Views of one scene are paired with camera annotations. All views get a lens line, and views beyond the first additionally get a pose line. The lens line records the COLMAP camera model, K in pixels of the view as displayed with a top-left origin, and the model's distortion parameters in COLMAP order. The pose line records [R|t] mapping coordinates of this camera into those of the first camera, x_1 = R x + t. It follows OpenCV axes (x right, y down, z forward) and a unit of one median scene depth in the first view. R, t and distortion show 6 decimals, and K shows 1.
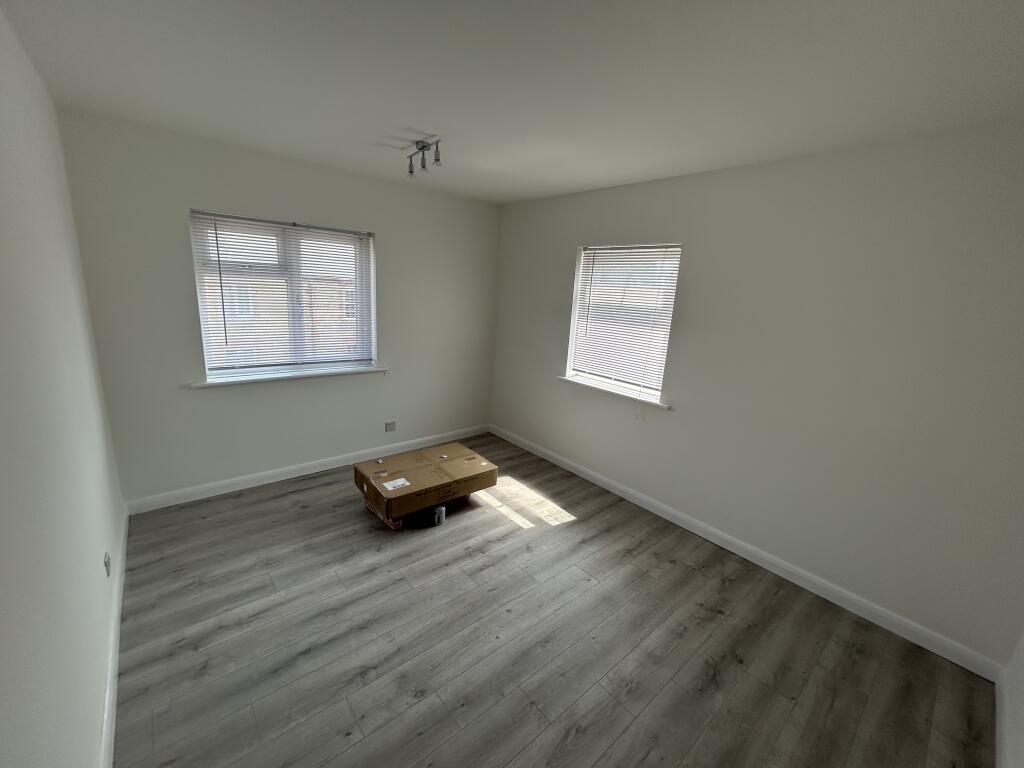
lens RADIAL K [[413.2, 0, 512.0], [0, 413.2, 384.0], [0, 0, 1]] dist [-0.010440, 0.004427]
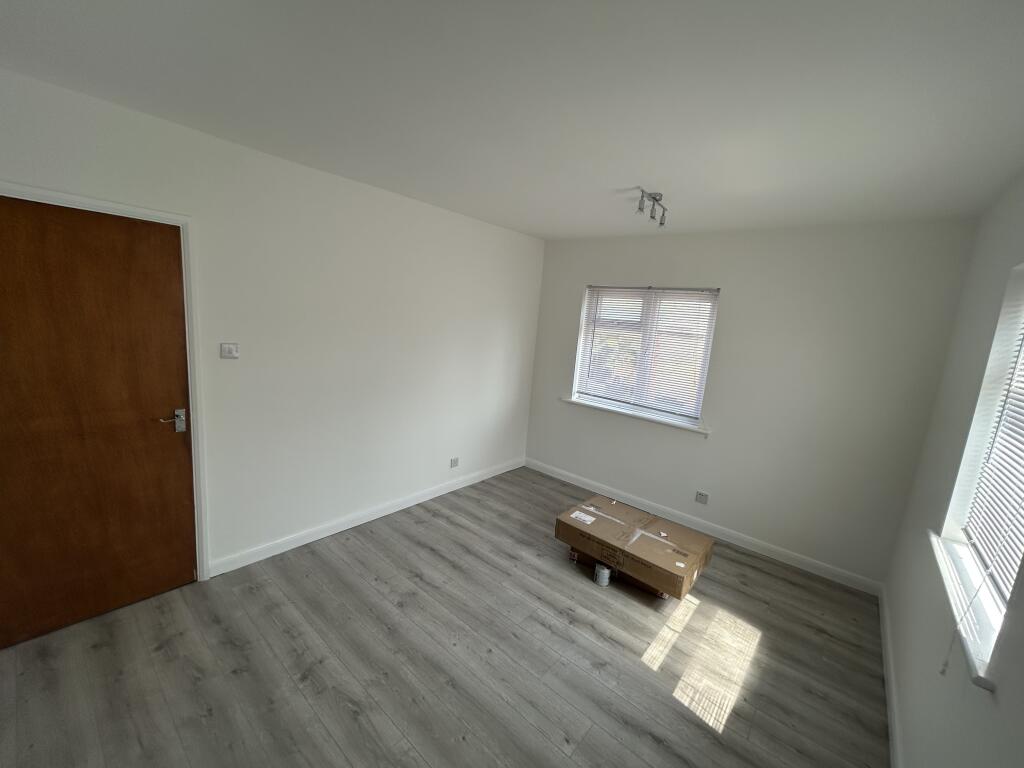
lens RADIAL K [[413.2, 0, 512.0], [0, 413.2, 384.0], [0, 0, 1]] dist [-0.010440, 0.004427]
pose [[0.164815, 0.118103, -0.979228, 0.731848], [-0.299824, 0.951823, 0.064334, -0.099824], [0.939650, 0.282993, 0.192285, 0.583508]]
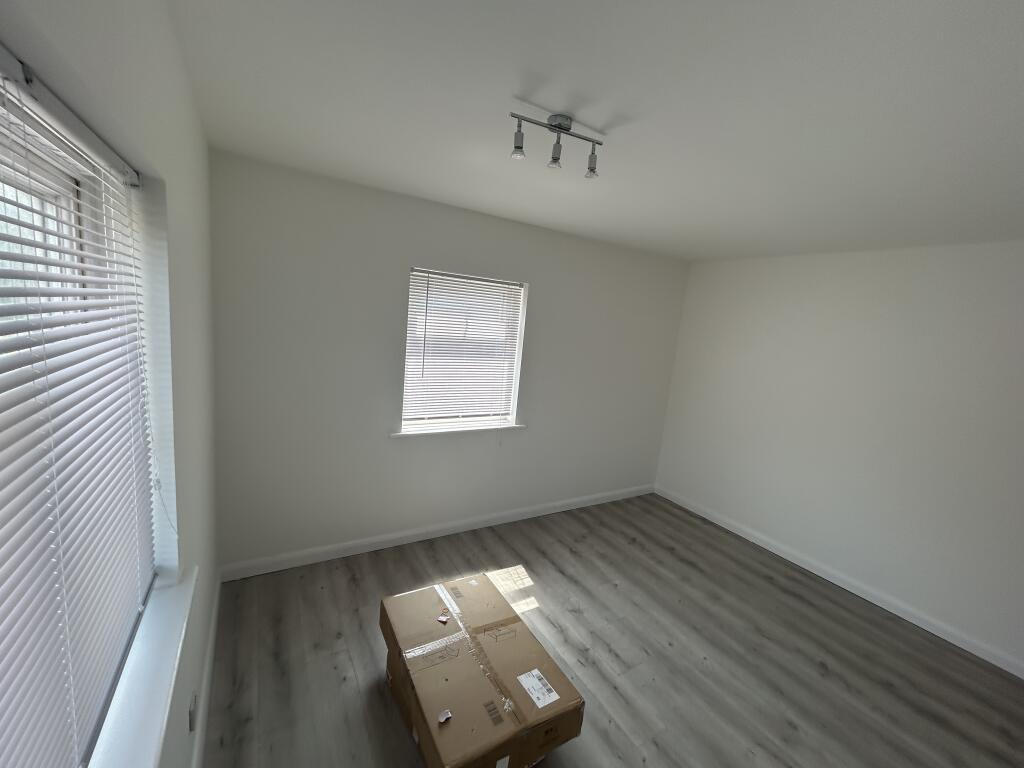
lens RADIAL K [[413.3, 0, 512.4], [0, 413.3, 383.7], [0, 0, 1]] dist [-0.011423, 0.008248]
pose [[0.162379, -0.203339, 0.965550, -0.834586], [0.144951, 0.972836, 0.180497, -0.318189], [-0.976024, 0.110649, 0.187442, 0.955049]]
